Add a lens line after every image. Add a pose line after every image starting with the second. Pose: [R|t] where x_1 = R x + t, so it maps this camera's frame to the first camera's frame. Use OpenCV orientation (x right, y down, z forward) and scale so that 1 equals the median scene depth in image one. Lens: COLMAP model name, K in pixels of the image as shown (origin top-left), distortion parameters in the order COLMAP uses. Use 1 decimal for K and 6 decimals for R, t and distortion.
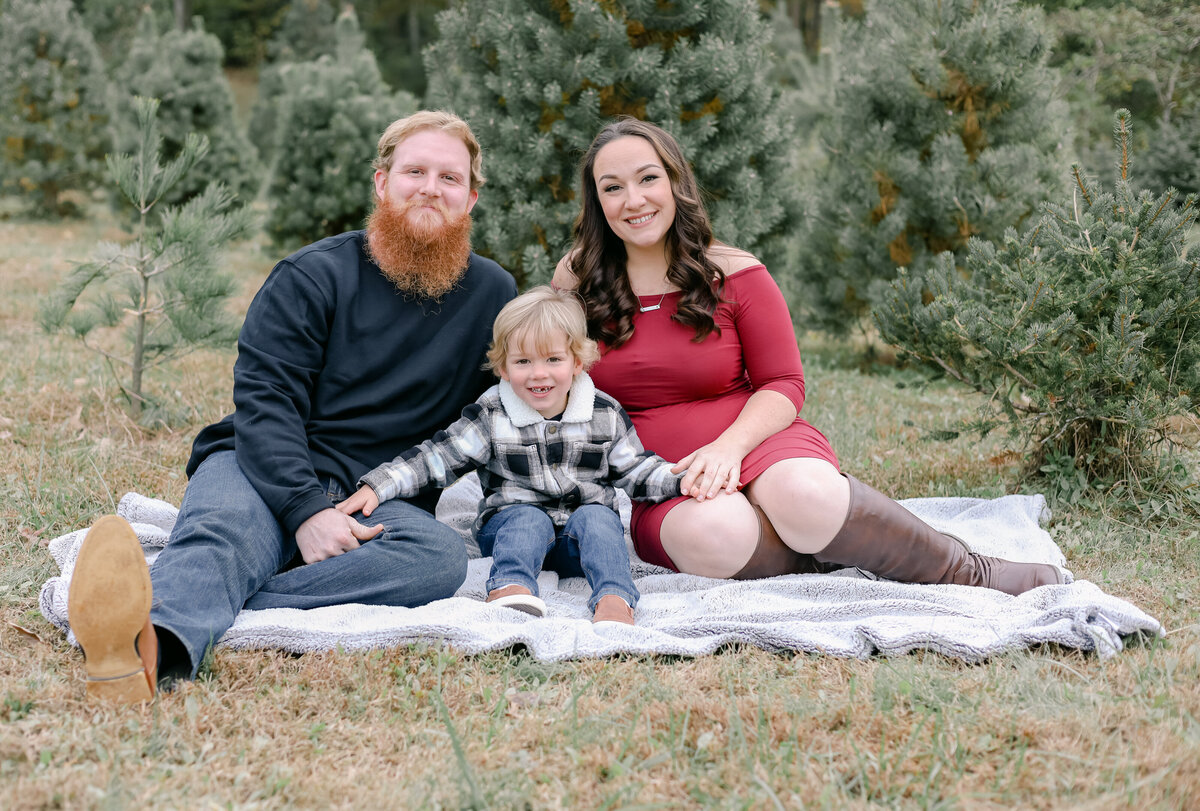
lens RADIAL K [[1817.1, 0, 562.3], [0, 1817.1, 473.1], [0, 0, 1]] dist [0.005256, 0.000000]
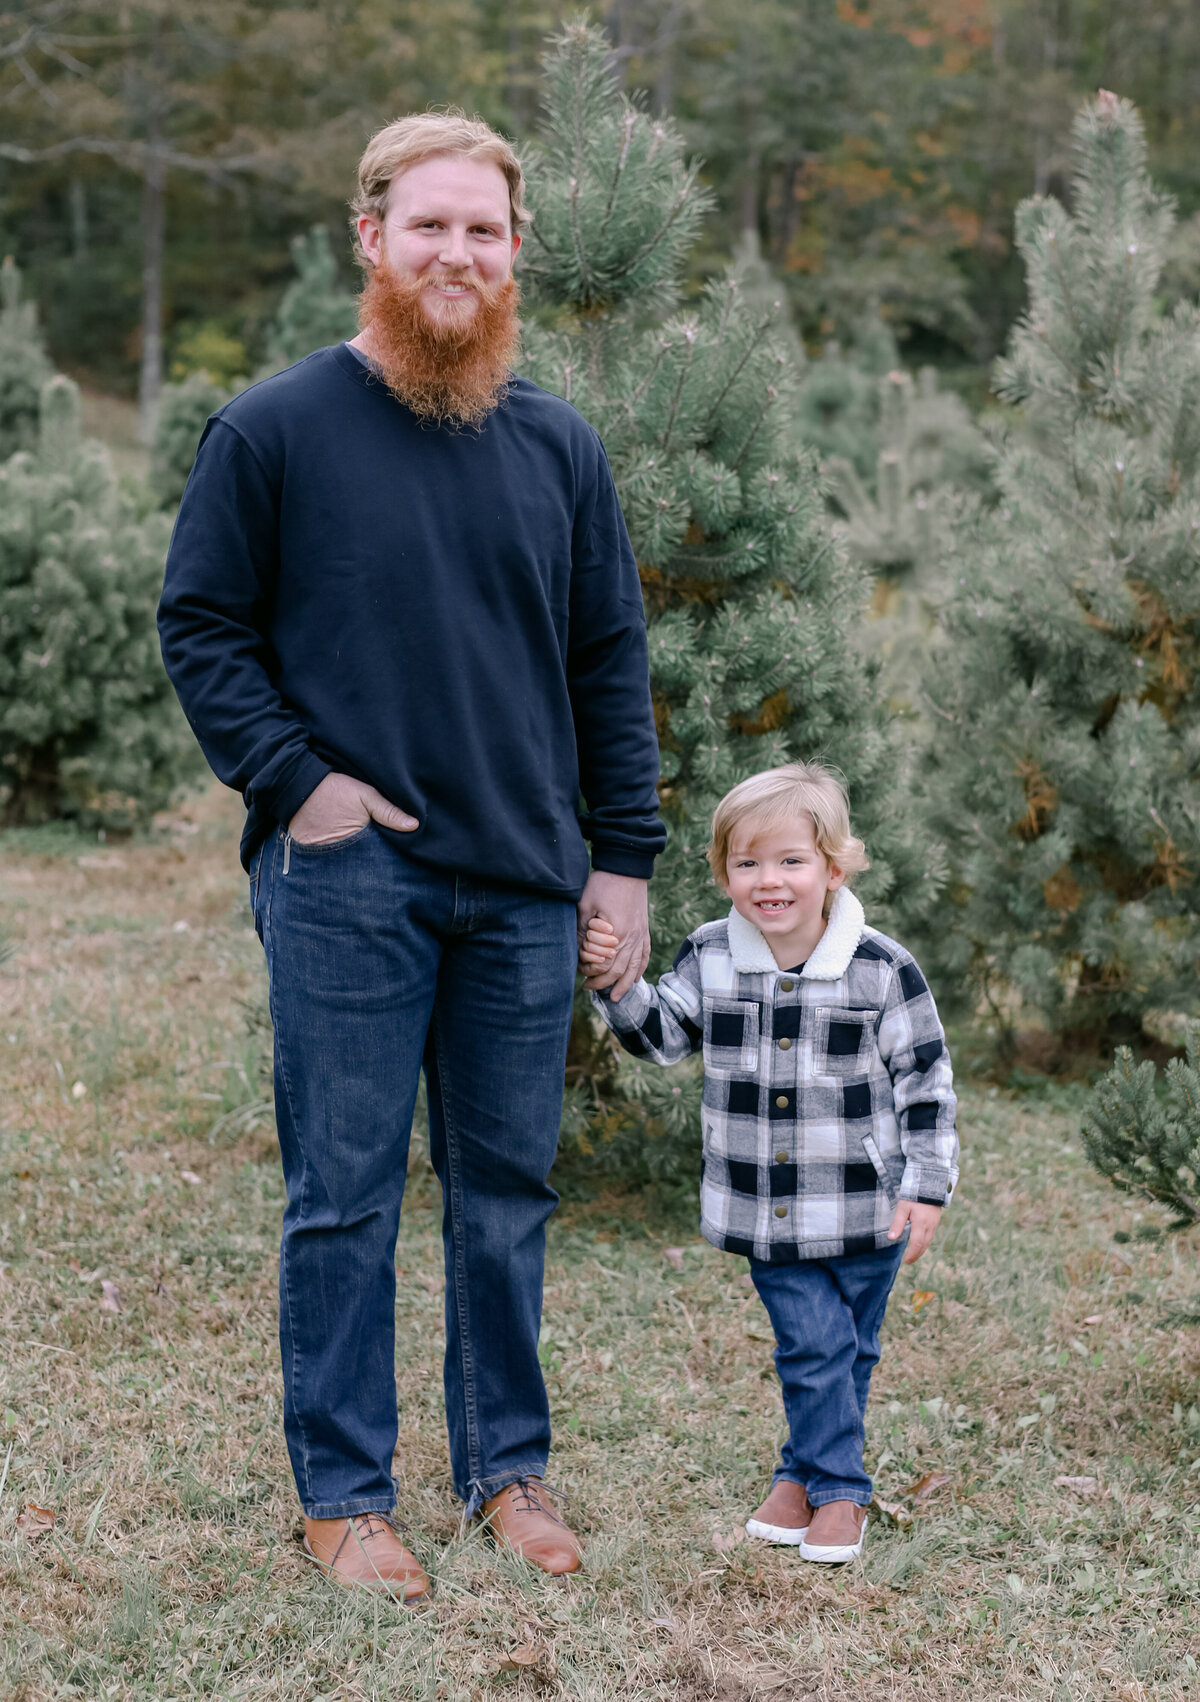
lens RADIAL K [[3218.8, 0, 778.8], [0, 3218.8, 754.4], [0, 0, 1]] dist [0.032889, 0.000000]
pose [[0.989029, -0.003981, 0.147669, -0.074229], [0.010714, 0.998937, -0.044831, -0.142737], [-0.147333, 0.045921, 0.988020, -0.043598]]
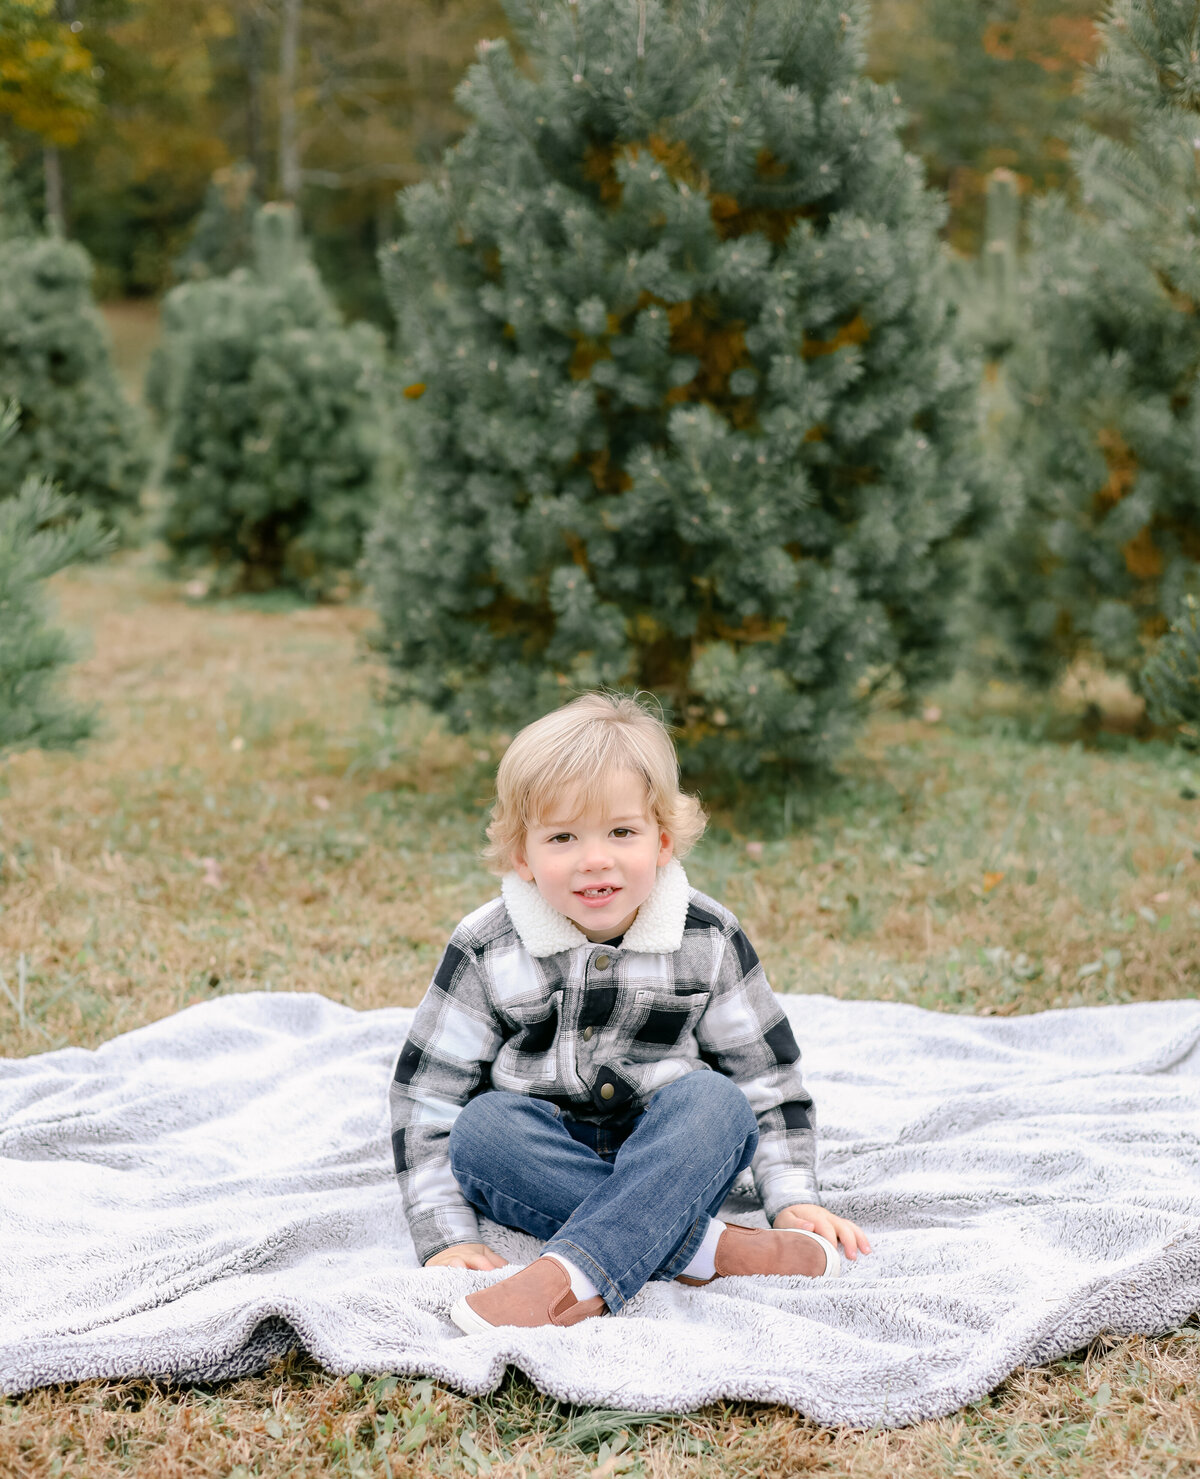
lens RADIAL K [[2411.7, 0, 634.6], [0, 2411.7, 914.5], [0, 0, 1]] dist [-0.004708, 0.000000]
pose [[0.999633, -0.024150, 0.012297, -0.005815], [0.023724, 0.999153, 0.033634, -0.035089], [-0.013099, -0.033329, 0.999359, 0.184142]]
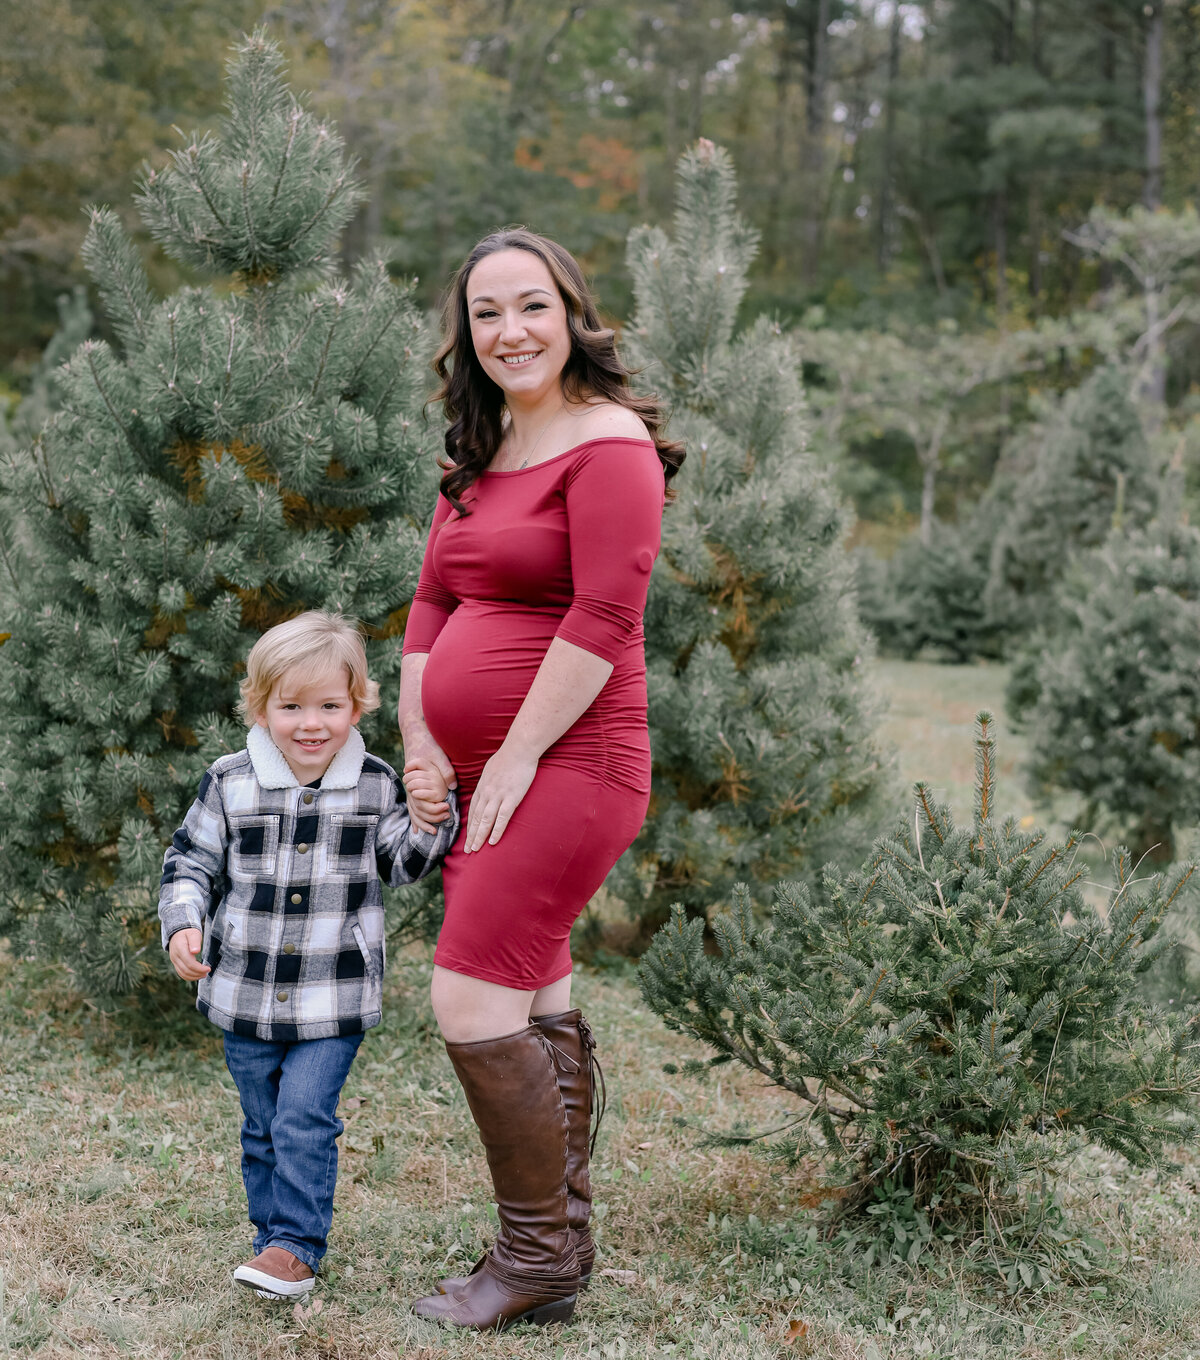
lens RADIAL K [[2548.7, 0, 592.6], [0, 2548.7, 675.2], [0, 0, 1]] dist [0.022774, 0.000000]
pose [[0.979087, 0.042259, 0.199006, -0.040176], [-0.026047, 0.996176, -0.083393, -0.103054], [-0.201769, 0.076465, 0.976444, 0.029129]]
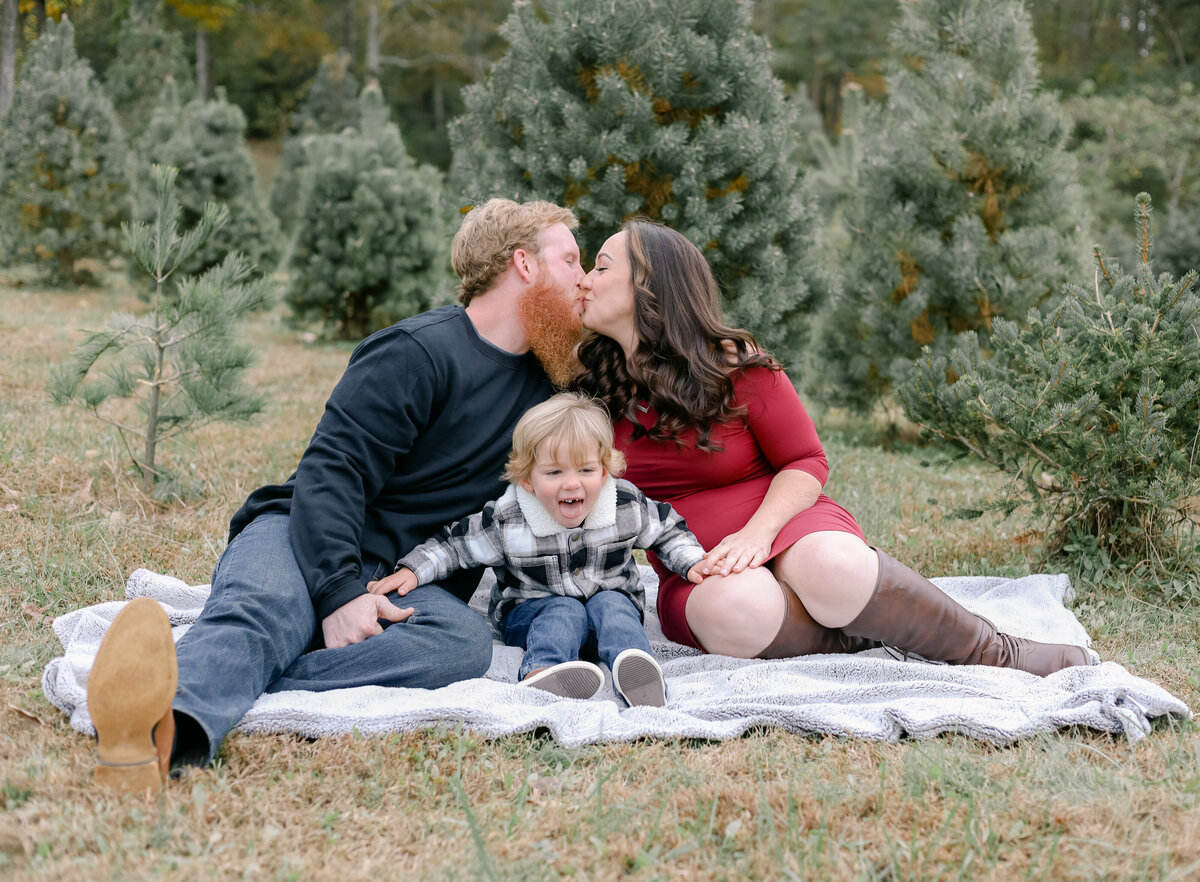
lens RADIAL K [[1805.8, 0, 682.7], [0, 1805.8, 469.6], [0, 0, 1]] dist [0.005879, 0.000000]
pose [[0.998442, 0.007451, 0.055307, -0.001694], [-0.005100, 0.999082, -0.042538, -0.001846], [-0.055573, 0.042189, 0.997563, 0.014174]]
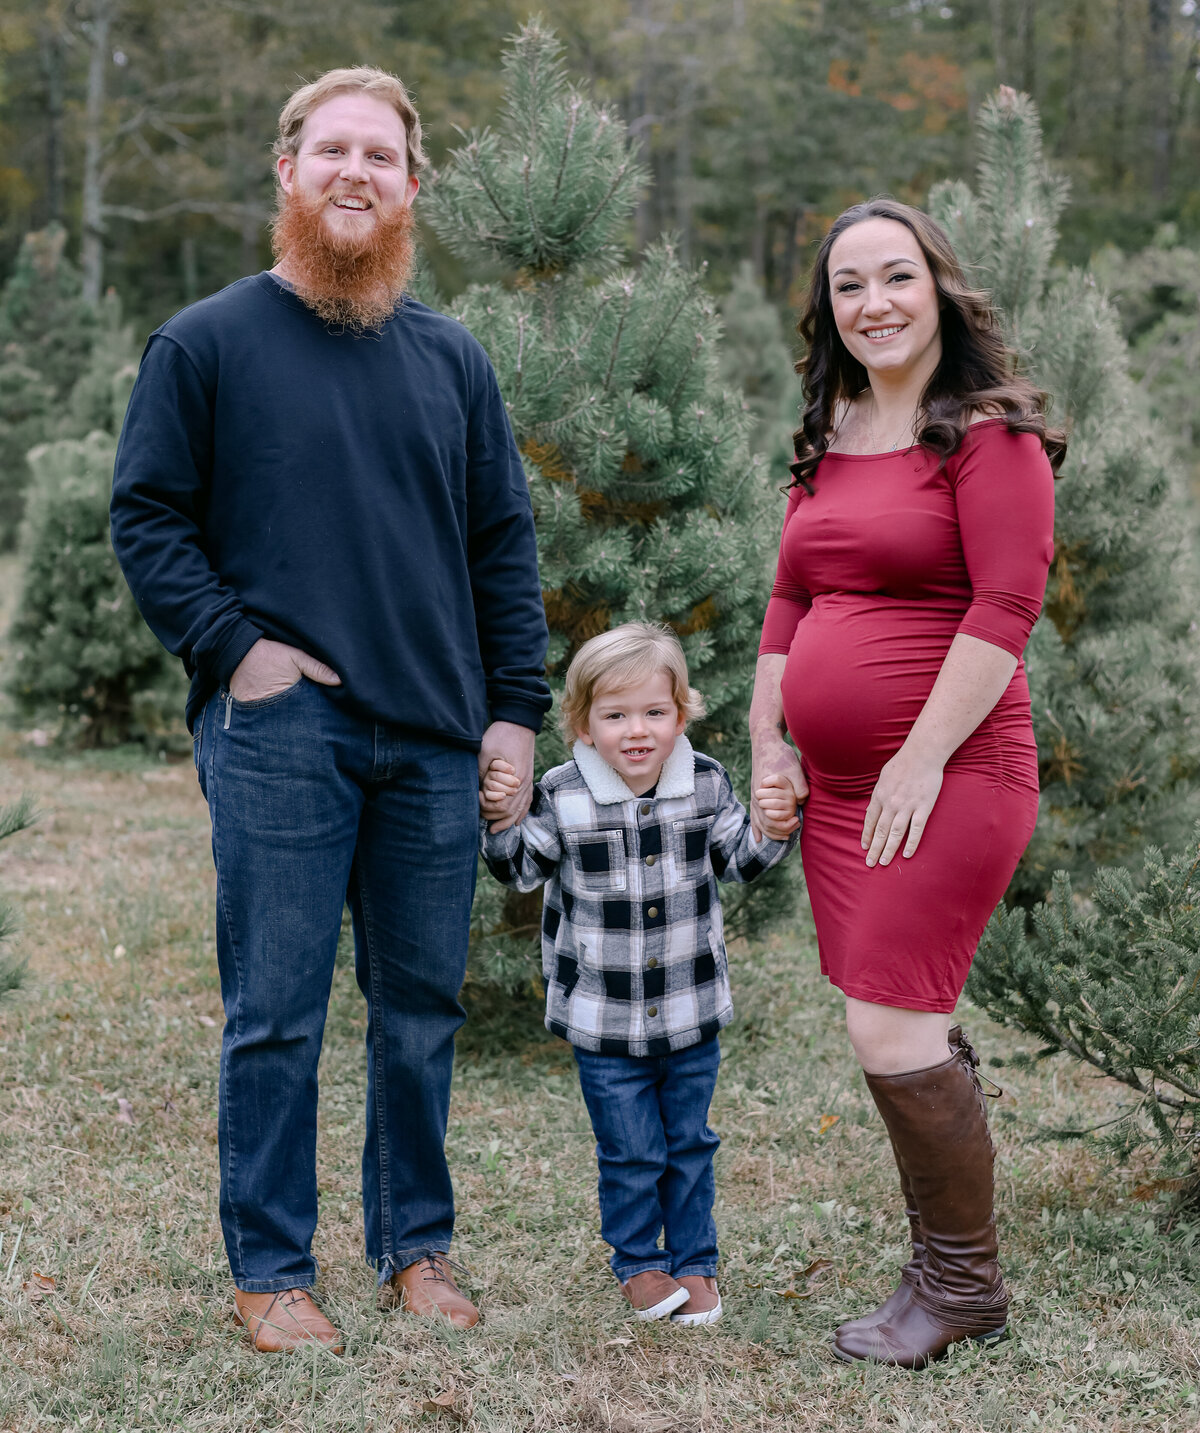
lens RADIAL K [[2753.8, 0, 591.4], [0, 2753.8, 706.8], [0, 0, 1]] dist [0.033504, 0.000000]
pose [[0.997485, -0.007545, 0.070480, -0.034348], [0.011663, 0.998237, -0.058205, -0.109050], [-0.069917, 0.058881, 0.995814, -0.030636]]
